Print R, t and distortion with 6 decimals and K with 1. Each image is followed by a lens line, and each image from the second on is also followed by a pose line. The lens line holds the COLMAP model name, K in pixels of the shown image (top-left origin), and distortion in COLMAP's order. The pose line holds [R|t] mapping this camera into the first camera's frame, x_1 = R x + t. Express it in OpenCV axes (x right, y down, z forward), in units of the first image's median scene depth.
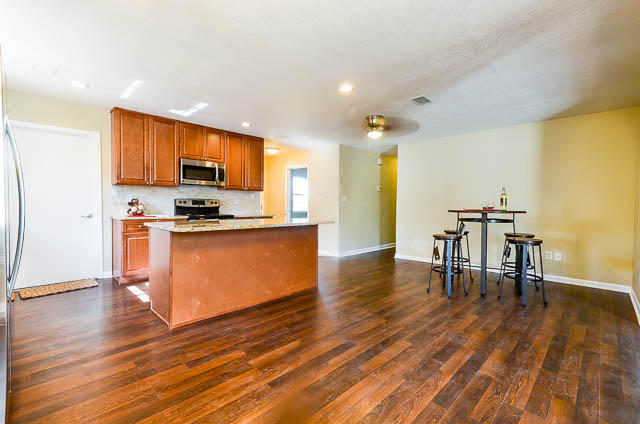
lens RADIAL K [[282.4, 0, 320.0], [0, 282.4, 212.0], [0, 0, 1]] dist [0.000679, 0.000008]
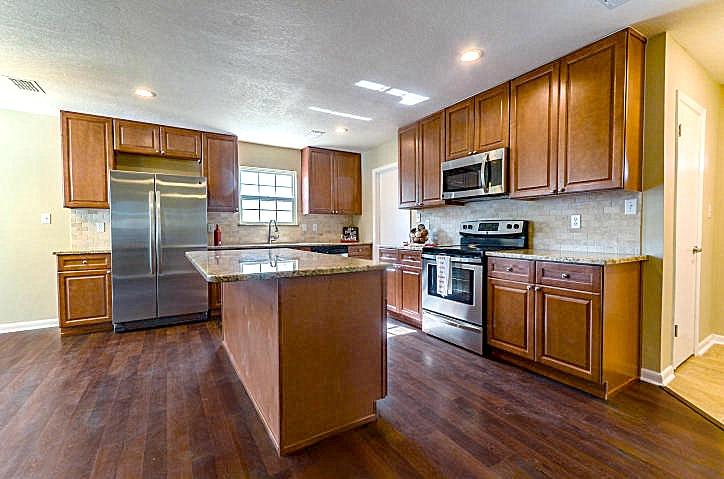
lens RADIAL K [[319.5, 0, 362.0], [0, 319.5, 239.5], [0, 0, 1]] dist [0.000679, 0.000008]
pose [[-0.228422, 0.013982, -0.973462, 0.321407], [-0.026523, 0.999436, 0.020578, -0.016413], [0.973201, 0.030520, -0.227923, 1.069128]]
